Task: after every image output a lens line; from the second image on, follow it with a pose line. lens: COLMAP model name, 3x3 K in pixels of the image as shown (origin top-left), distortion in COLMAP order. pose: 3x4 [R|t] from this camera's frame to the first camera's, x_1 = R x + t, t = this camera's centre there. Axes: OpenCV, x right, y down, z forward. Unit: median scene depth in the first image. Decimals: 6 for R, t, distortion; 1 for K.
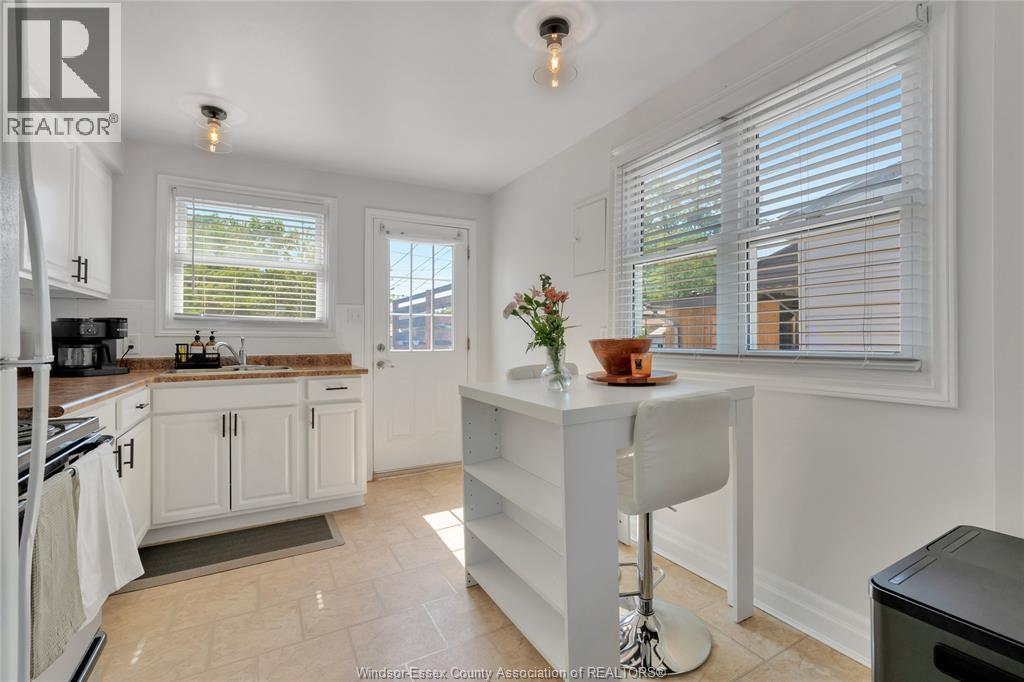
lens RADIAL K [[444.9, 0, 512.0], [0, 444.9, 341.0], [0, 0, 1]] dist [-0.000272, 0.000004]
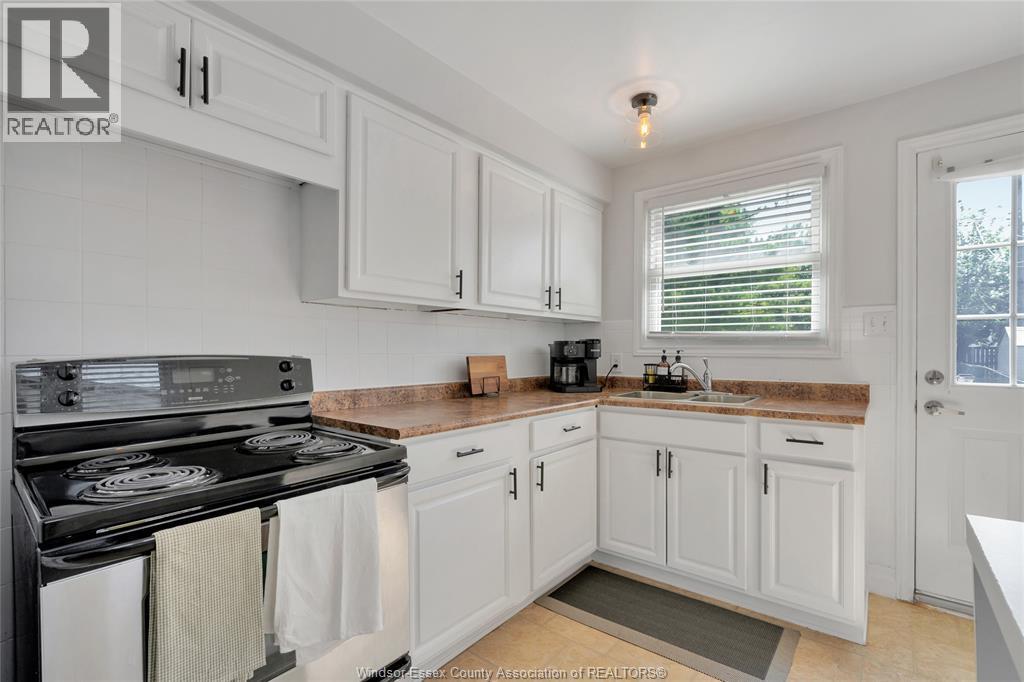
lens RADIAL K [[466.1, 0, 514.5], [0, 466.1, 353.9], [0, 0, 1]] dist [0.001707, 0.000575]
pose [[0.384194, 0.009234, -0.923206, 0.064273], [-0.005097, 0.999956, 0.007881, -0.021956], [0.923238, 0.001678, 0.384224, 0.352534]]
